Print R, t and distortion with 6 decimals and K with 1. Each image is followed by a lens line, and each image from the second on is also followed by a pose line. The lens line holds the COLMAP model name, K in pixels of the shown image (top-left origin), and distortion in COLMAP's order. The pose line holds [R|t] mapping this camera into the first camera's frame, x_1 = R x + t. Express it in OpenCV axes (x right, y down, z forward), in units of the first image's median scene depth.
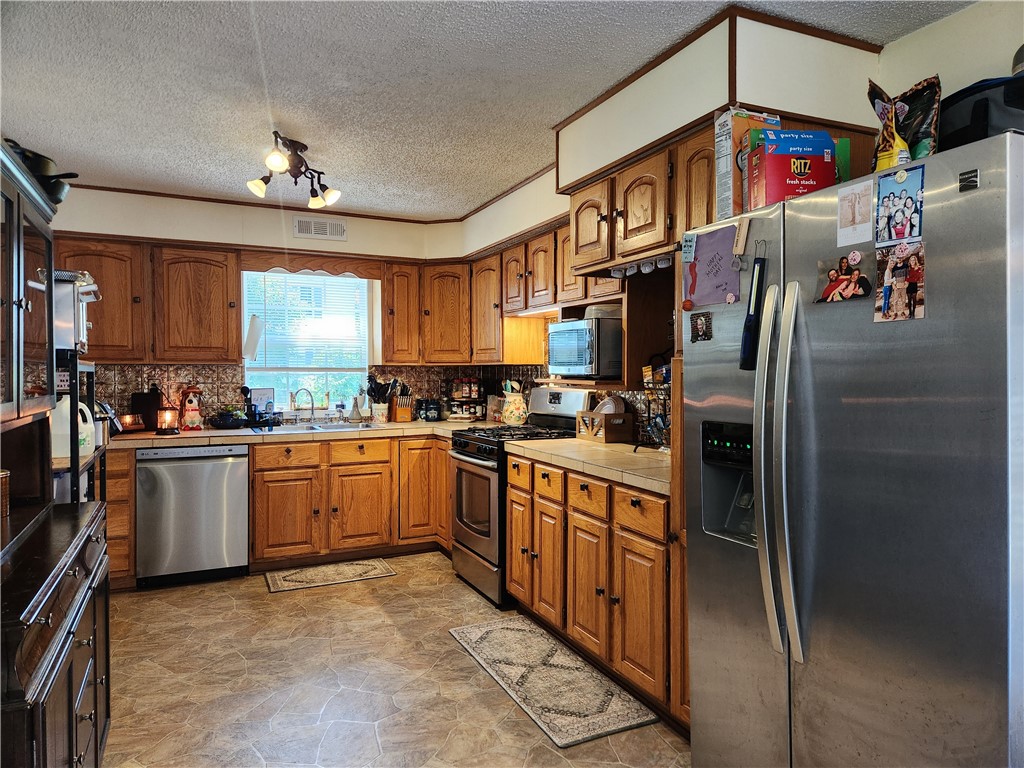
lens RADIAL K [[683.4, 0, 535.3], [0, 683.4, 385.5], [0, 0, 1]] dist [0.080458, -0.074156]
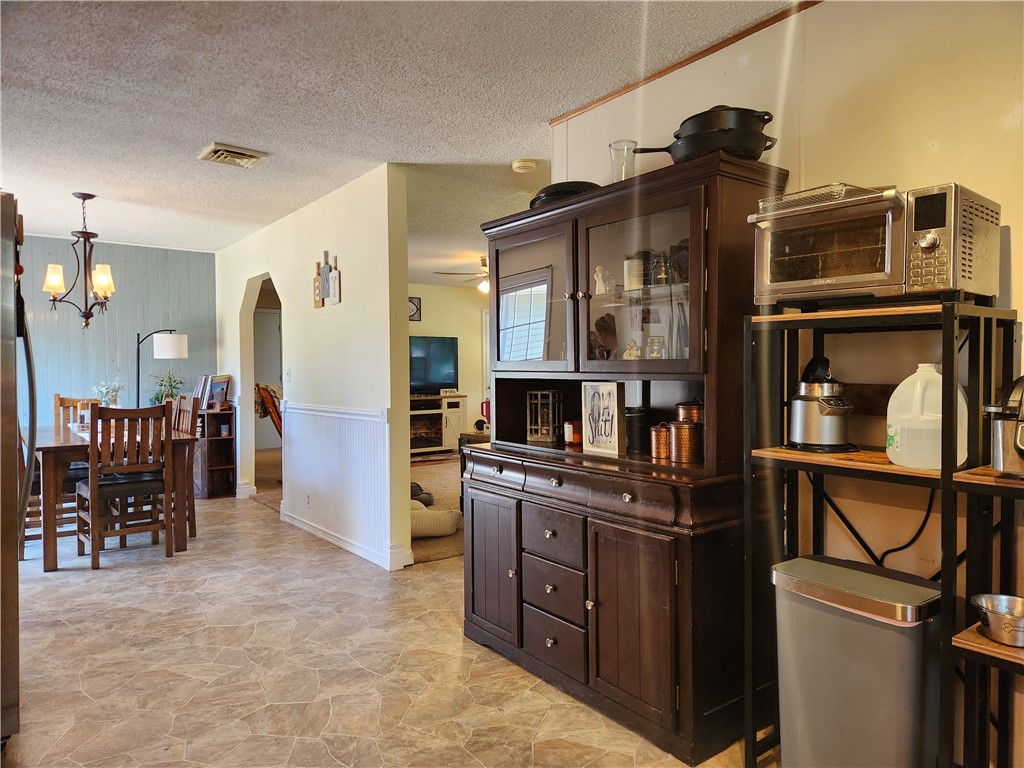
lens RADIAL K [[683.4, 0, 539.9], [0, 683.4, 378.4], [0, 0, 1]] dist [0.080458, -0.074156]
pose [[-0.977783, 0.005854, -0.209536, -0.490633], [-0.003483, 0.999018, 0.044159, -0.016216], [0.209589, 0.043908, -0.976803, 1.672957]]
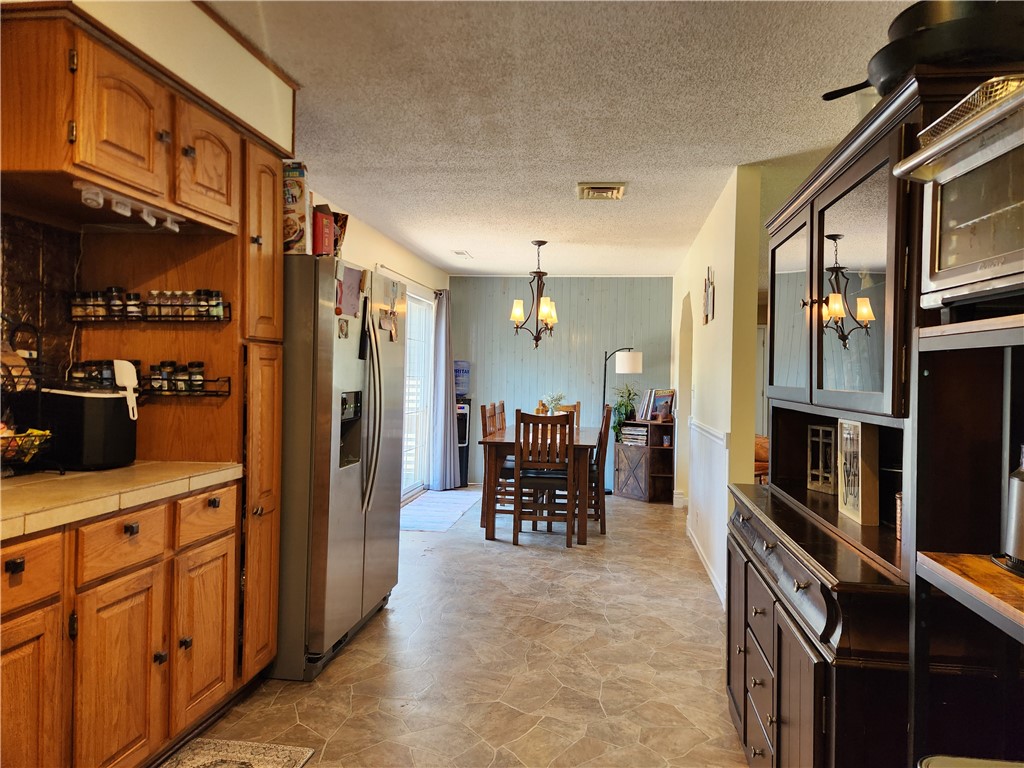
lens RADIAL K [[683.4, 0, 536.1], [0, 683.4, 372.4], [0, 0, 1]] dist [0.080458, -0.074156]
pose [[-0.836094, -0.014513, 0.548393, -0.741761], [-0.004020, 0.999785, 0.020331, -0.024814], [-0.548571, 0.014794, -0.835973, 1.571796]]
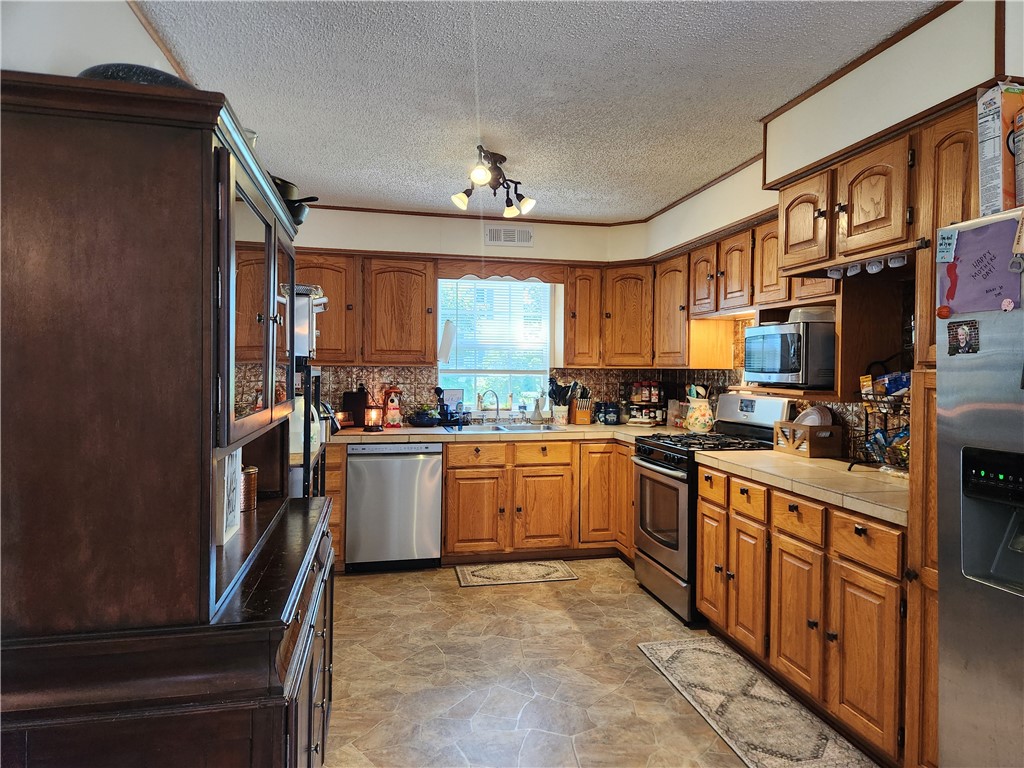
lens RADIAL K [[683.4, 0, 542.0], [0, 683.4, 375.9], [0, 0, 1]] dist [0.080458, -0.074156]
pose [[0.974662, 0.011904, -0.223367, -0.043043], [-0.014299, 0.999856, -0.009108, -0.011927], [0.223227, 0.012071, 0.974692, 0.018281]]
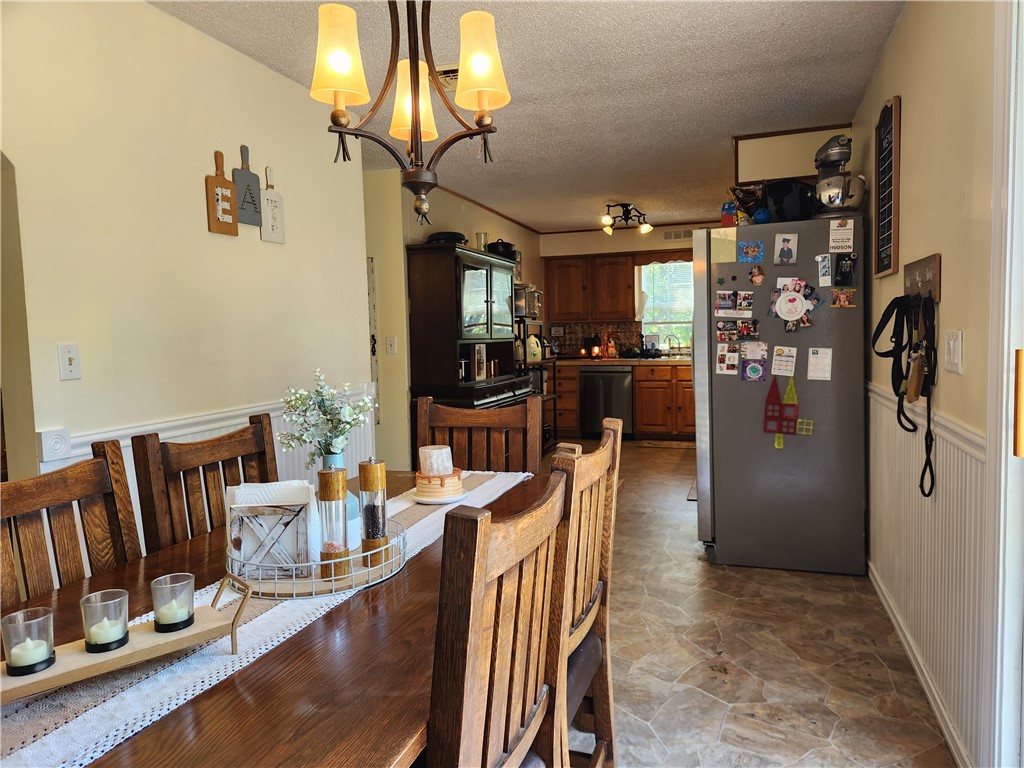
lens RADIAL K [[683.4, 0, 516.1], [0, 683.4, 388.0], [0, 0, 1]] dist [0.080458, -0.074156]
pose [[0.701284, 0.043381, -0.711561, 0.786894], [0.002369, 0.997999, 0.063178, 0.037658], [0.712878, -0.045991, 0.699778, -0.555976]]
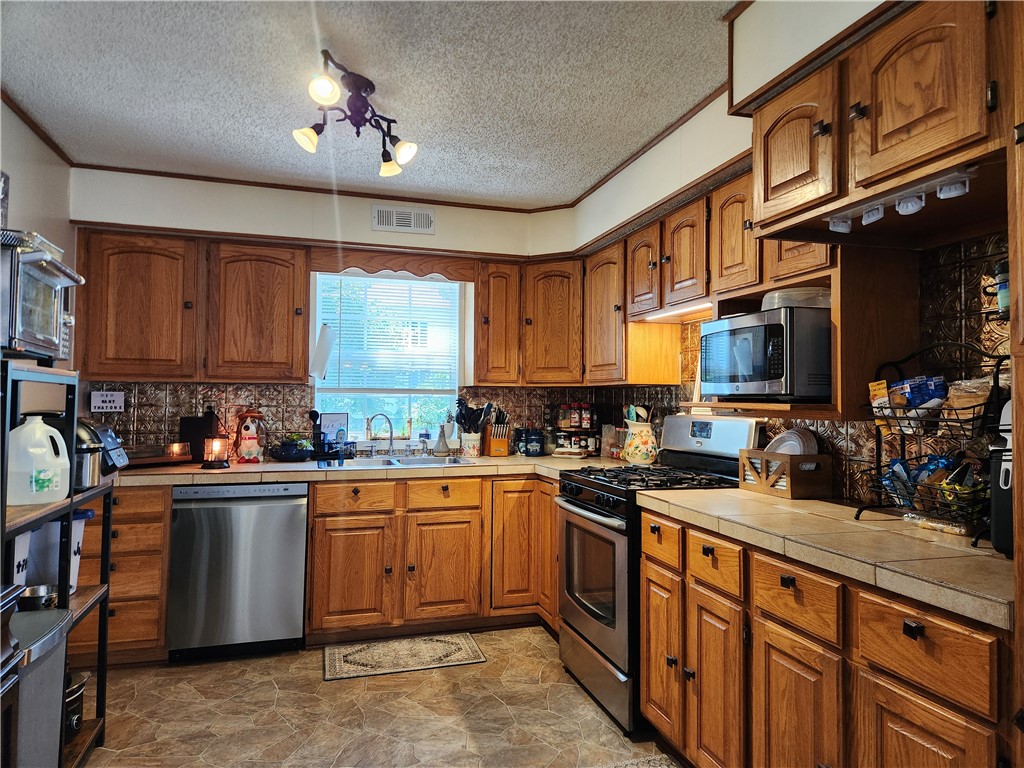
lens RADIAL K [[683.4, 0, 534.1], [0, 683.4, 371.4], [0, 0, 1]] dist [0.080458, -0.074156]
pose [[0.989154, 0.001464, -0.146875, -0.048664], [-0.010980, 0.997889, -0.064000, 0.006481], [0.146472, 0.064919, 0.987082, 0.301397]]
